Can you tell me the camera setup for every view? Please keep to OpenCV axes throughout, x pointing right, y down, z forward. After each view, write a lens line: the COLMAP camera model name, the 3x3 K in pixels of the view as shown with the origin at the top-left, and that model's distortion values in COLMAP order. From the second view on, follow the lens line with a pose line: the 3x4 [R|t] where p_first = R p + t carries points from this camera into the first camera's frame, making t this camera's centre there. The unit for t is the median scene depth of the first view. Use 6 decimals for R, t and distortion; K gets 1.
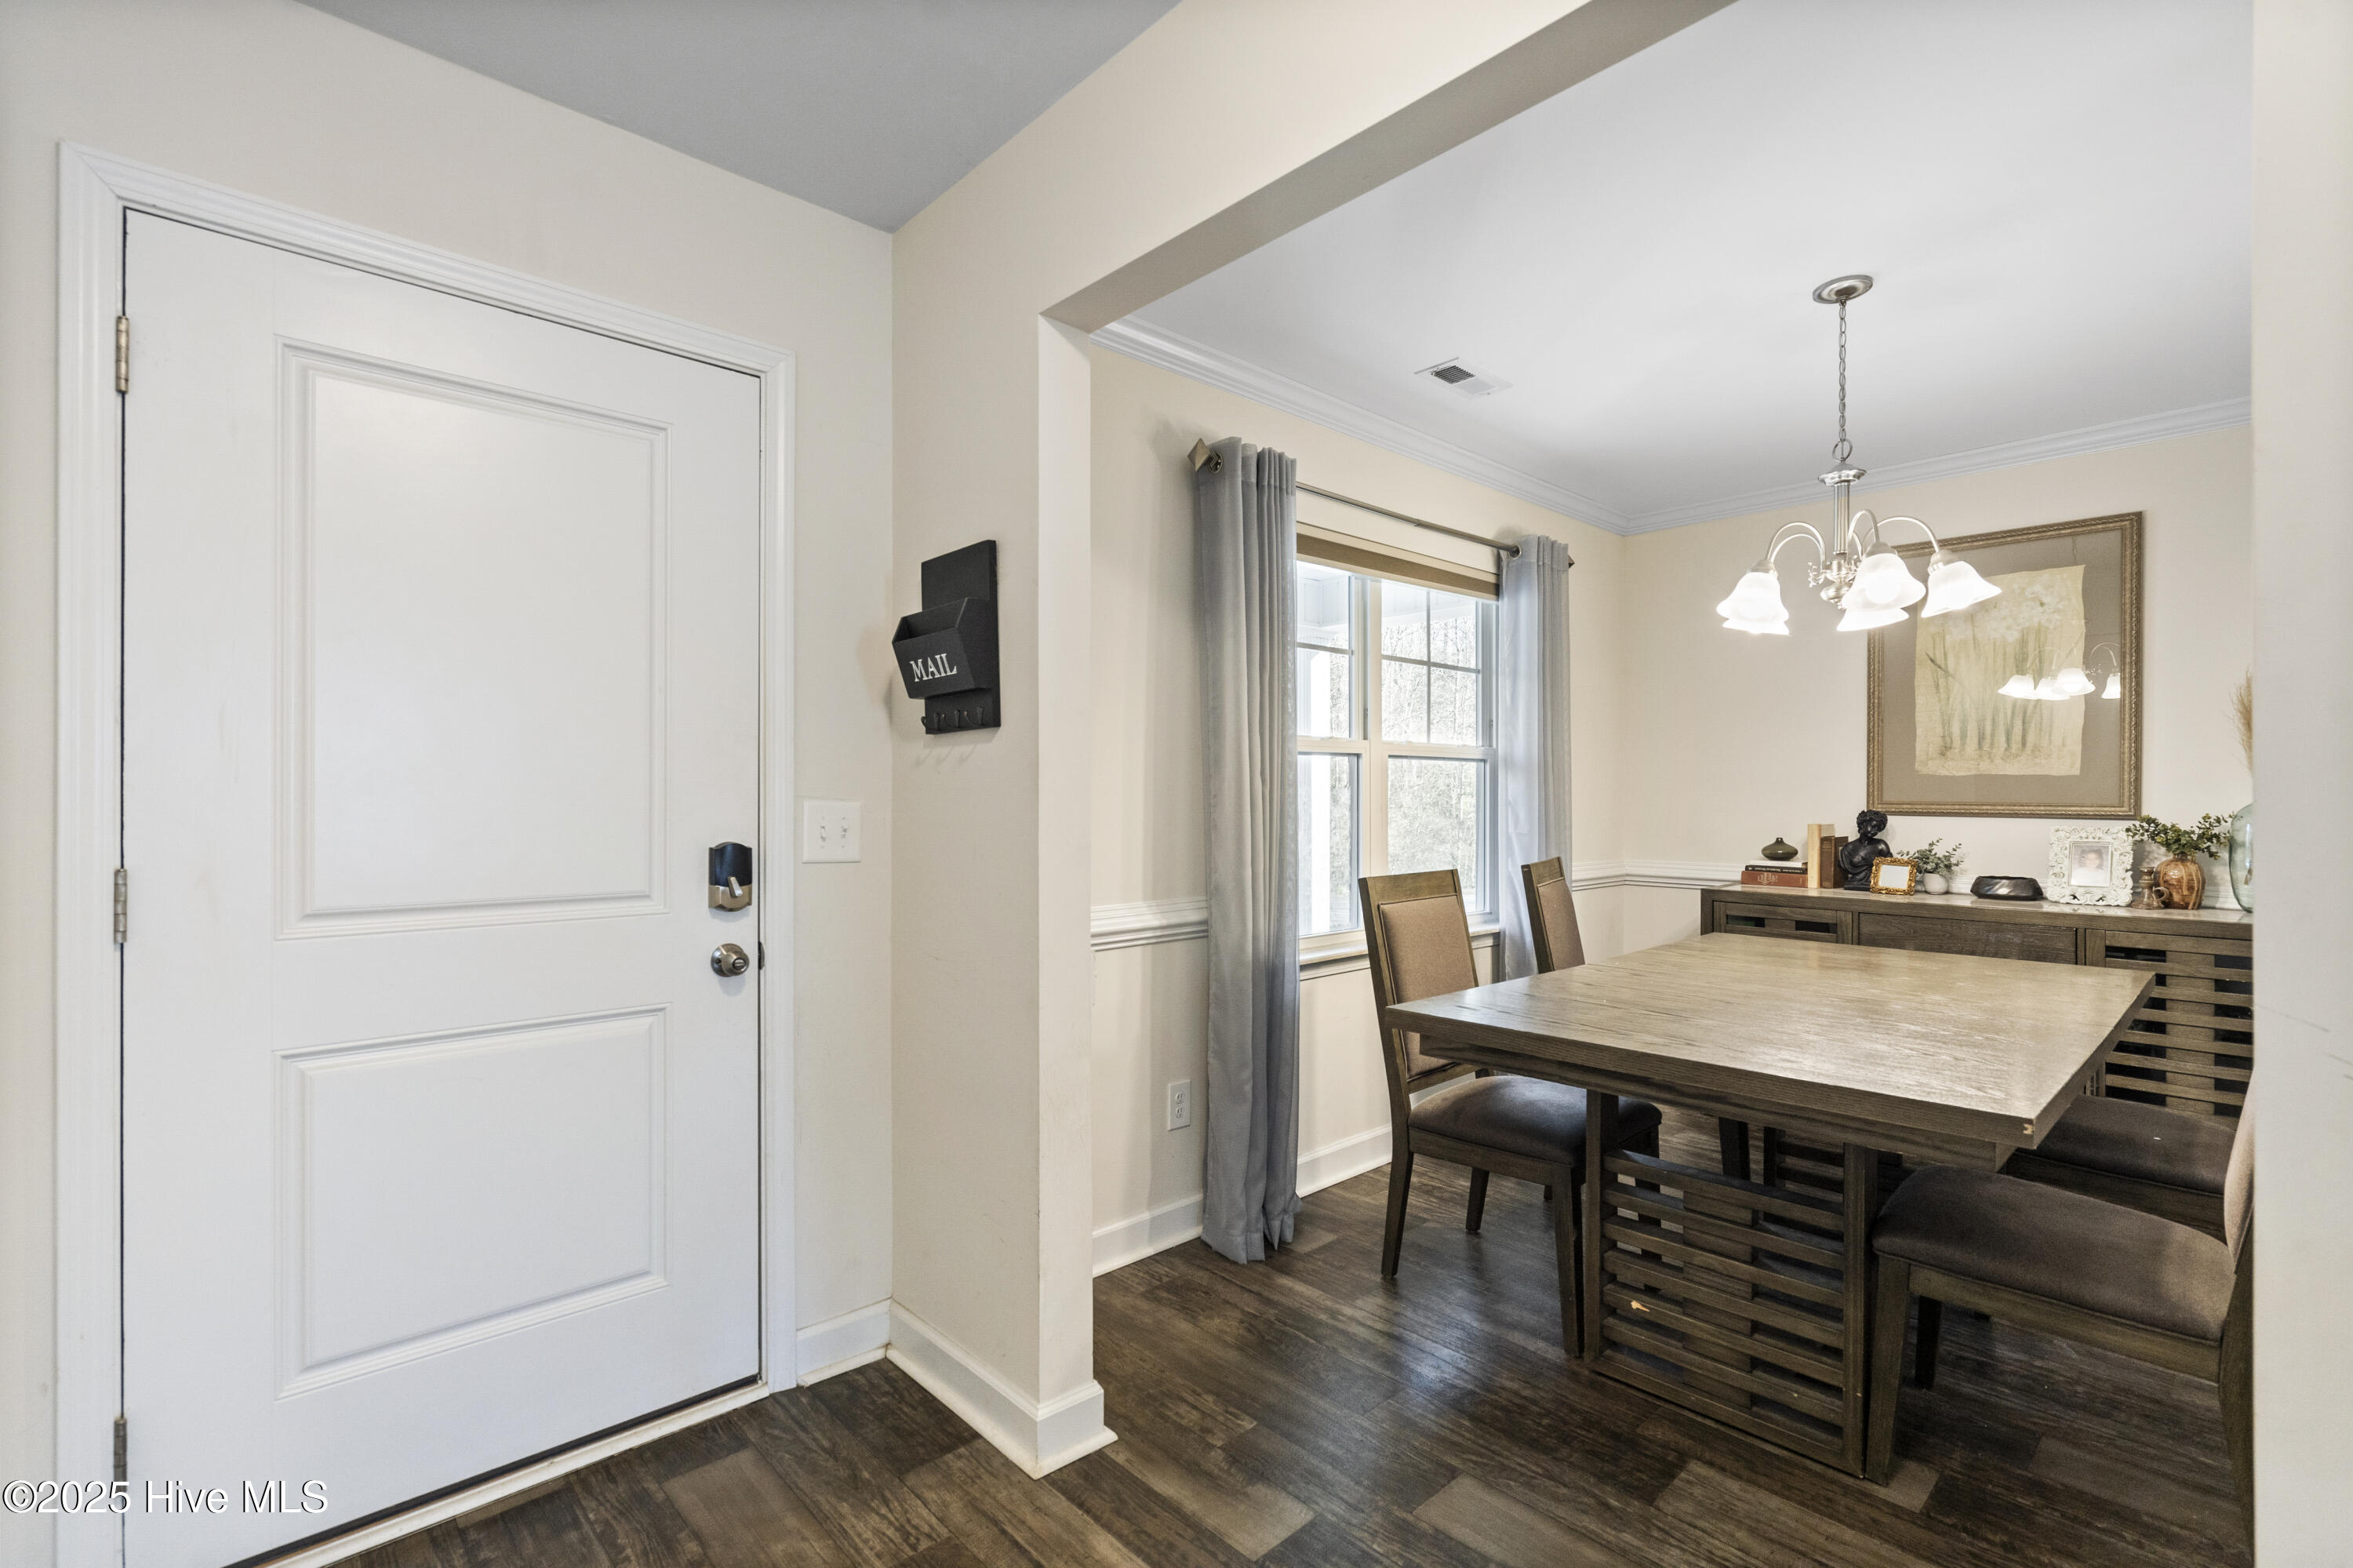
lens RADIAL K [[1068.4, 0, 1173.8], [0, 1068.4, 792.8], [0, 0, 1]] dist [-0.002383, -0.000173]
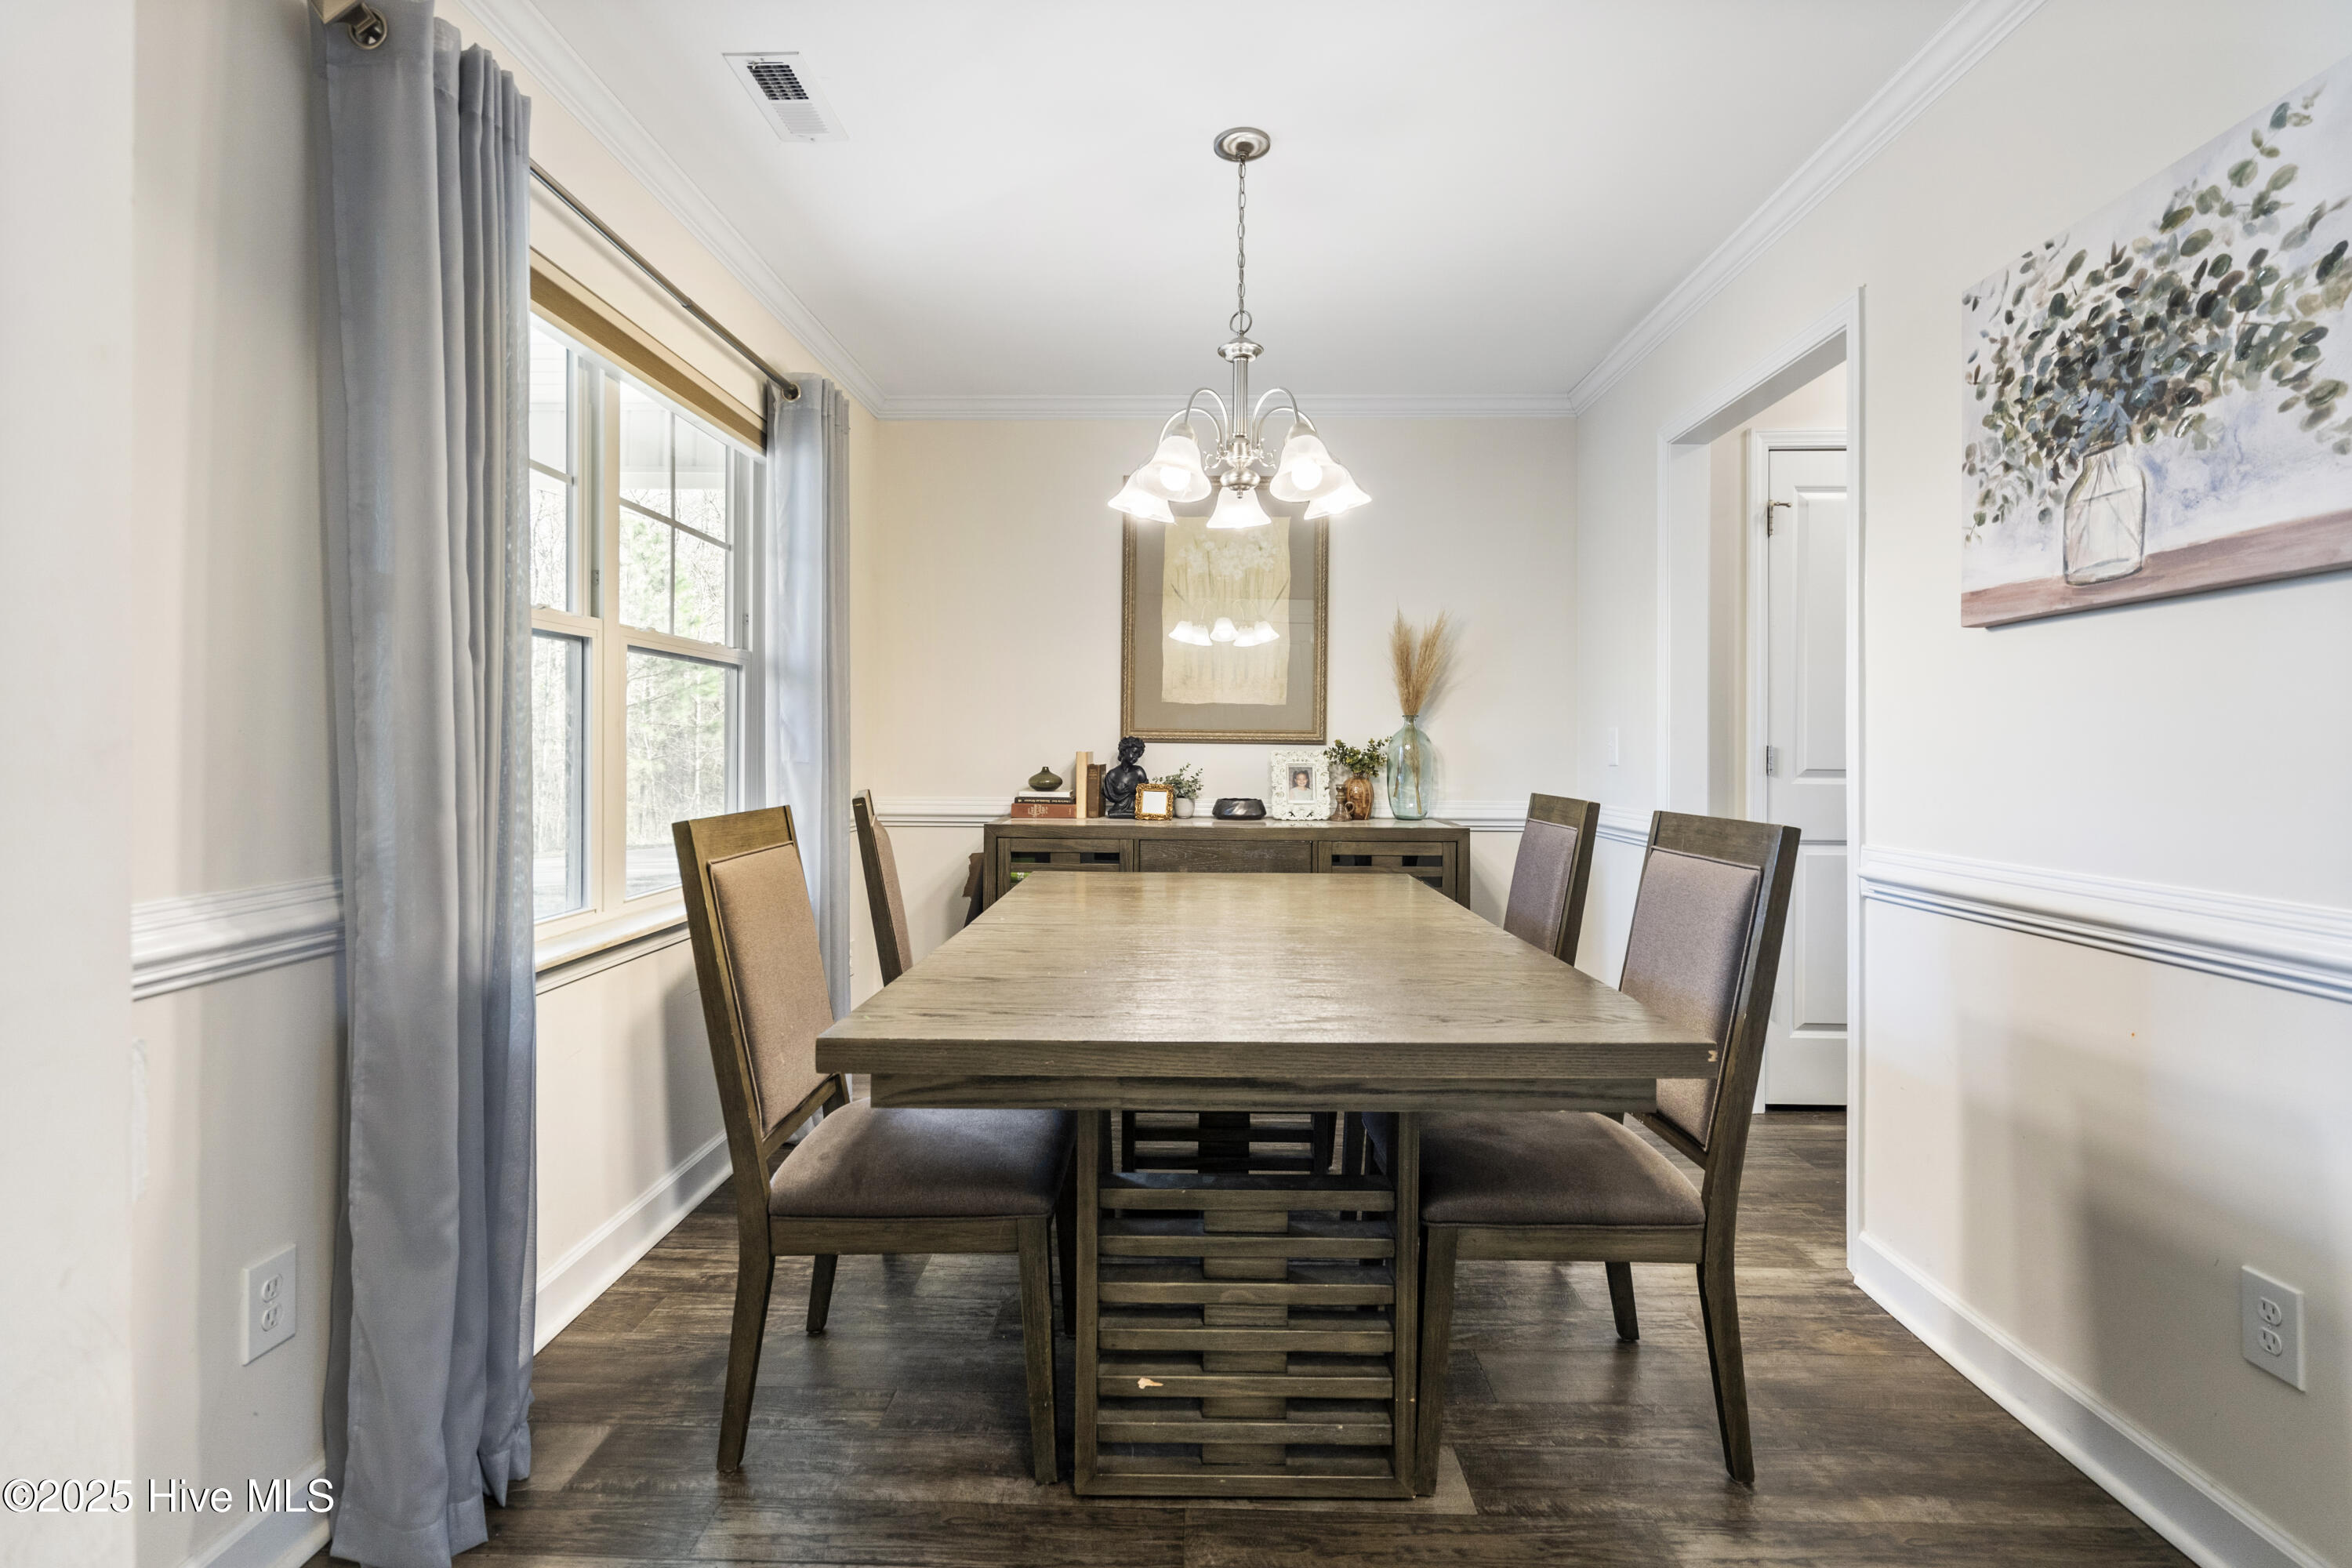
lens RADIAL K [[1091.1, 0, 1170.4], [0, 1091.1, 748.0], [0, 0, 1]] dist [-0.003952, 0.000473]
pose [[0.692720, 0.003282, 0.721200, -0.062918], [-0.005139, 0.999987, 0.000386, 0.031031], [-0.721189, -0.003973, 0.692727, 0.320424]]
